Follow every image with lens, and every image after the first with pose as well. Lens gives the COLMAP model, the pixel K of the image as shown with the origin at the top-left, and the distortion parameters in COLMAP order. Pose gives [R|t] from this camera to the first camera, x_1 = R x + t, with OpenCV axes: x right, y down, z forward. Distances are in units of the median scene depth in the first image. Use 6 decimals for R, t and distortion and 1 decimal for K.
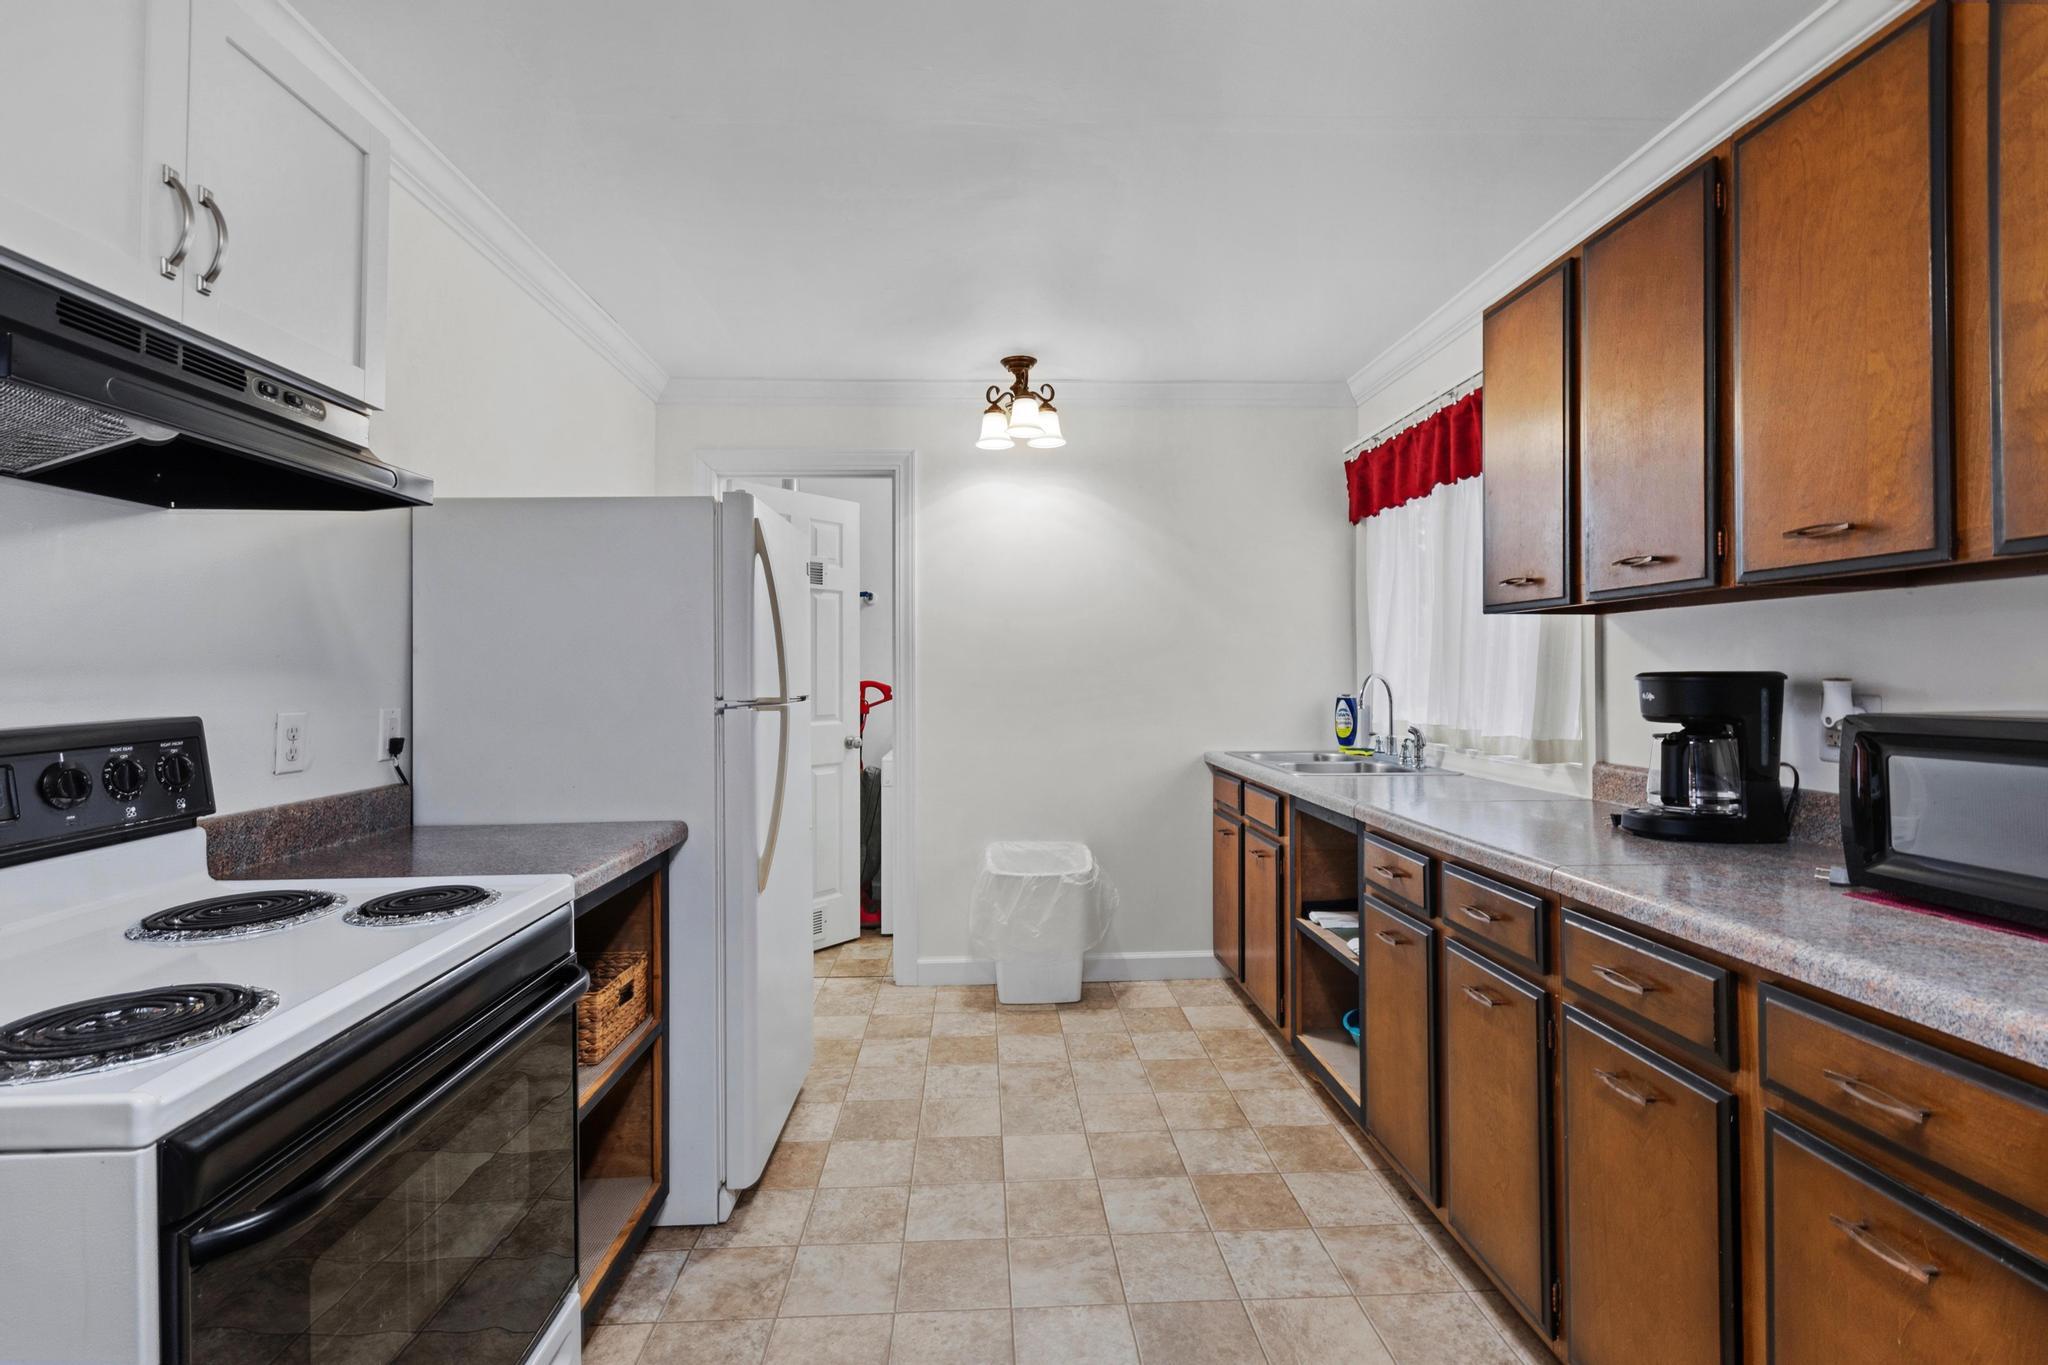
lens RADIAL K [[924.4, 0, 1017.7], [0, 924.4, 654.8], [0, 0, 1]] dist [0.001315, 0.000077]
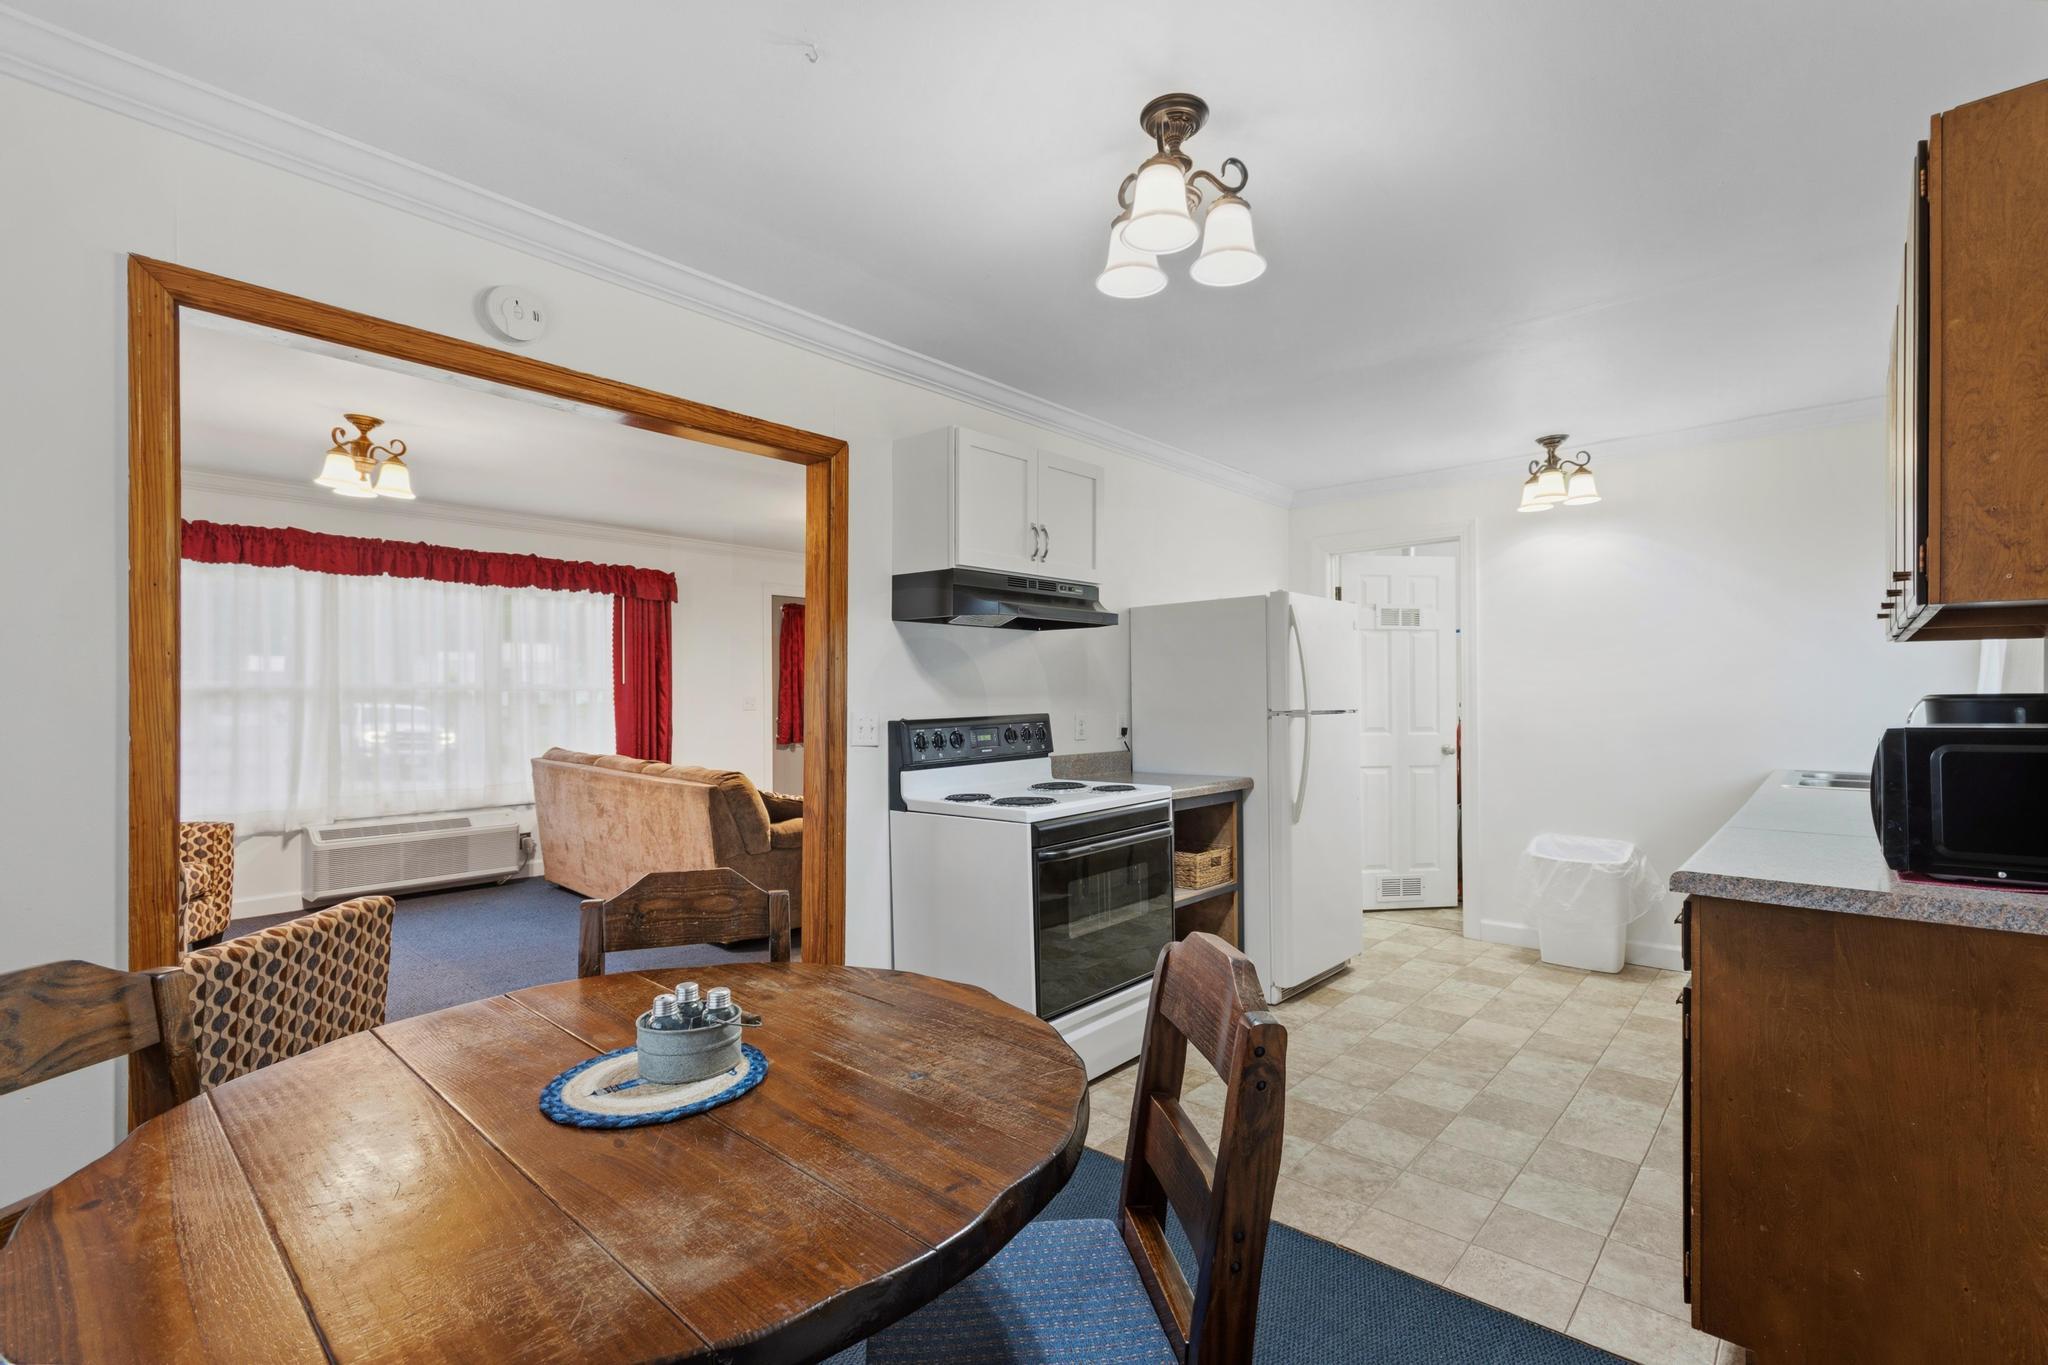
lens RADIAL K [[906.7, 0, 1024.0], [0, 906.7, 682.5], [0, 0, 1]] dist [-0.000665, -0.000047]
pose [[0.708708, -0.012086, -0.705398, 0.553483], [0.016803, 0.999859, -0.000249, -0.011893], [0.705302, -0.011676, 0.708811, -0.542282]]
